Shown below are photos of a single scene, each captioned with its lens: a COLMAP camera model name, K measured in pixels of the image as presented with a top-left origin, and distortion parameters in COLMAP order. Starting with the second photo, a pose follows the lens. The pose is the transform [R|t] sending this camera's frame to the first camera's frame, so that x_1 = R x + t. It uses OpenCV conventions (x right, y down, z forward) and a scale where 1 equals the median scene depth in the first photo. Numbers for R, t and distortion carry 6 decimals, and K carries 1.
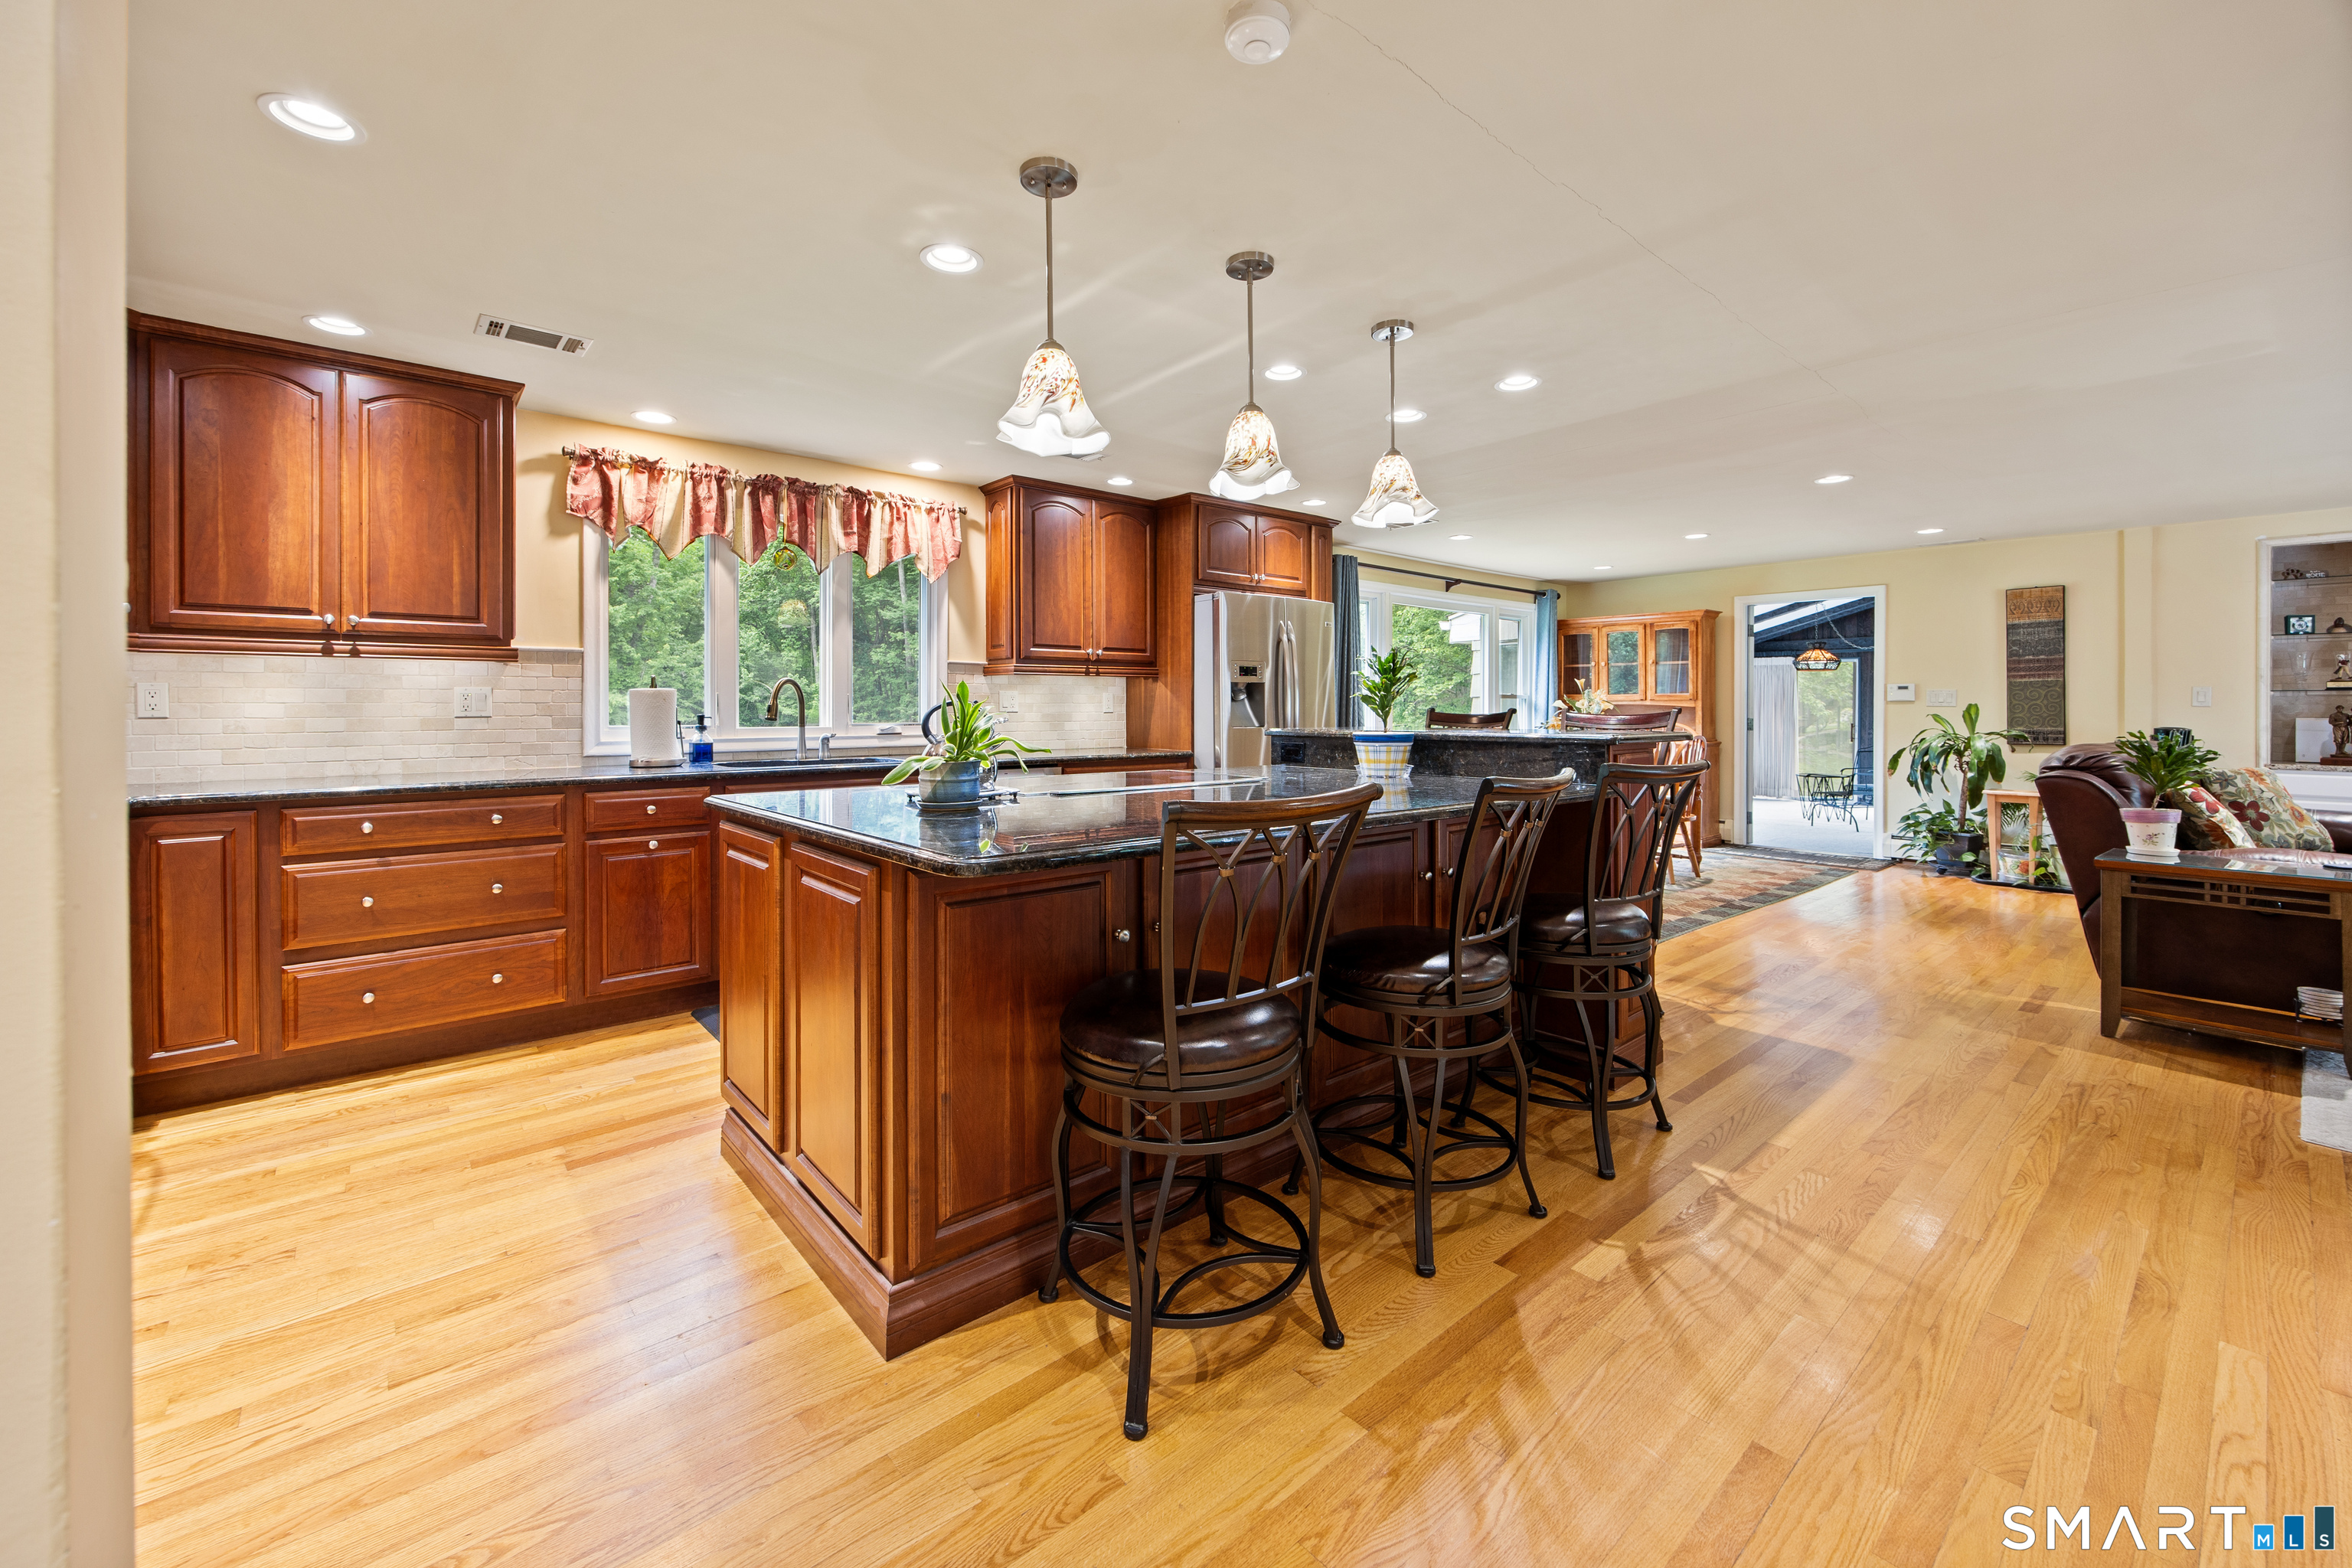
lens RADIAL K [[940.0, 0, 1174.4], [0, 940.0, 709.4], [0, 0, 1]] dist [-0.000425, 0.000024]
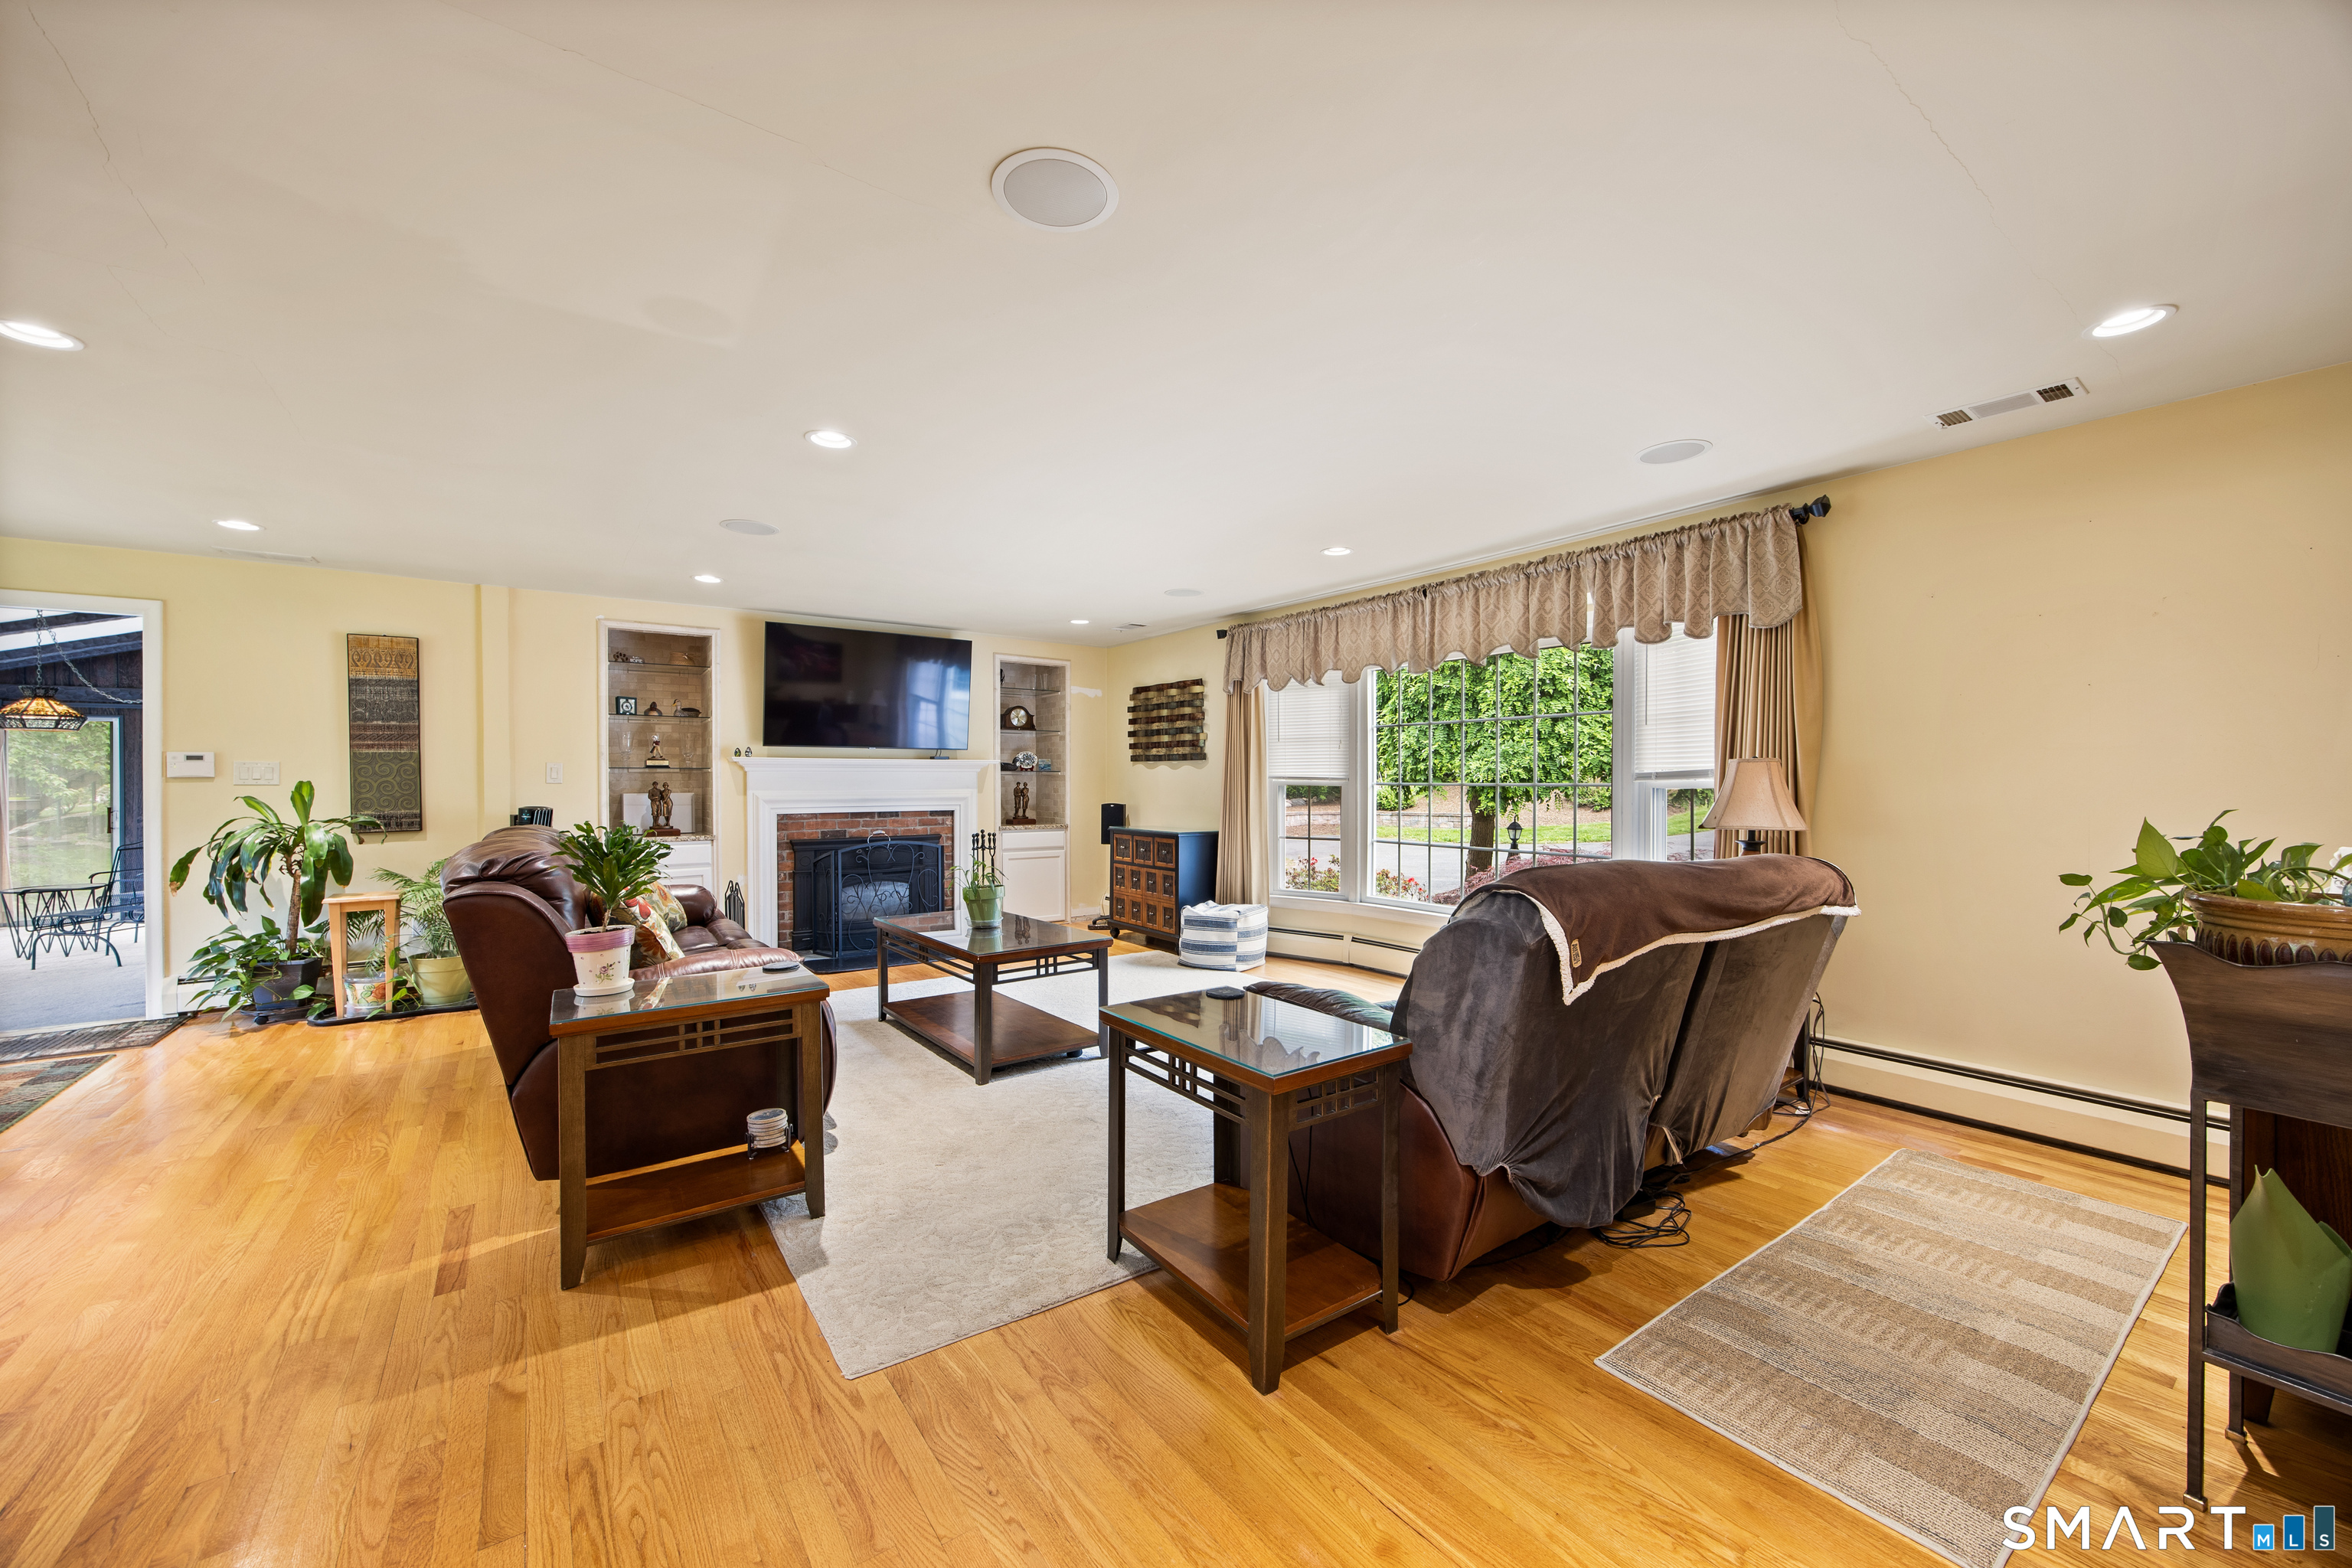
lens RADIAL K [[906.7, 0, 1167.3], [0, 906.7, 784.4], [0, 0, 1]] dist [-0.000457, 0.000015]
pose [[0.086898, -0.008343, 0.996182, 0.265804], [0.007278, 0.999944, 0.007740, -0.005614], [-0.996191, 0.006577, 0.086953, 0.350684]]
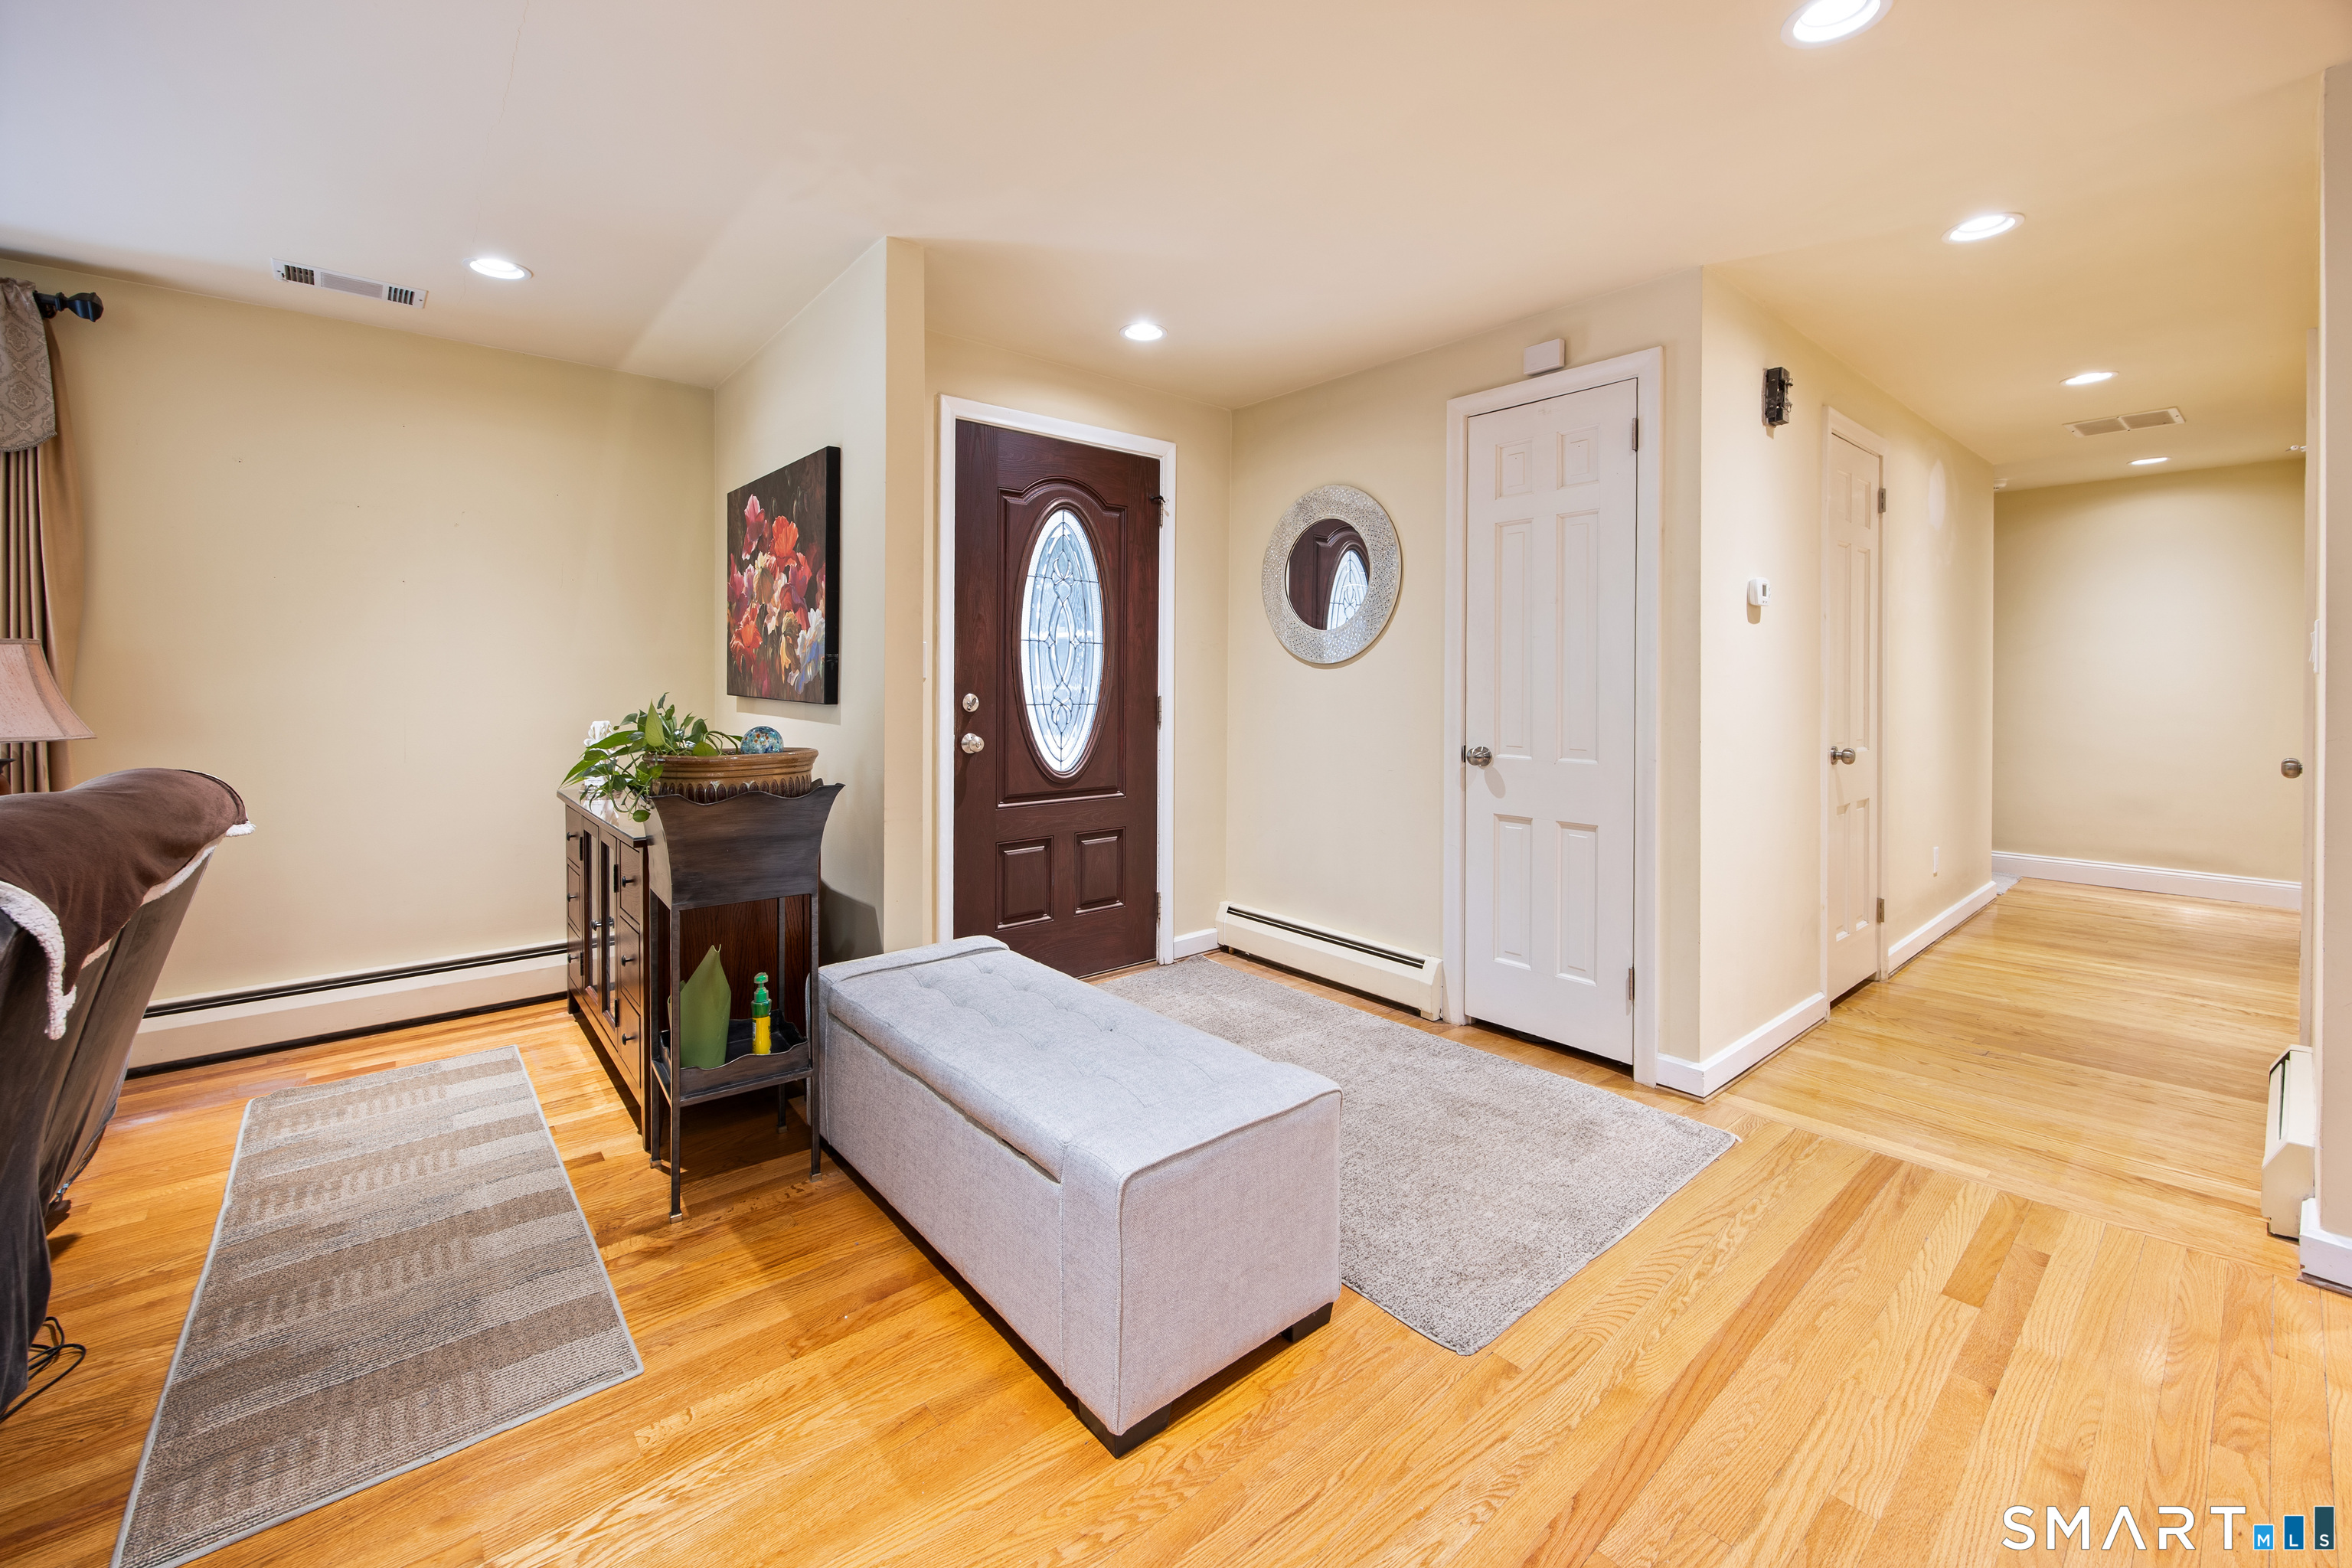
lens RADIAL K [[947.9, 0, 1165.0], [0, 947.9, 686.9], [0, 0, 1]] dist [0.000285, 0.000339]
pose [[-0.999911, -0.004073, 0.012712, 0.376711], [-0.003906, 0.999906, 0.013168, -0.000801], [-0.012764, 0.013117, -0.999832, 0.448139]]
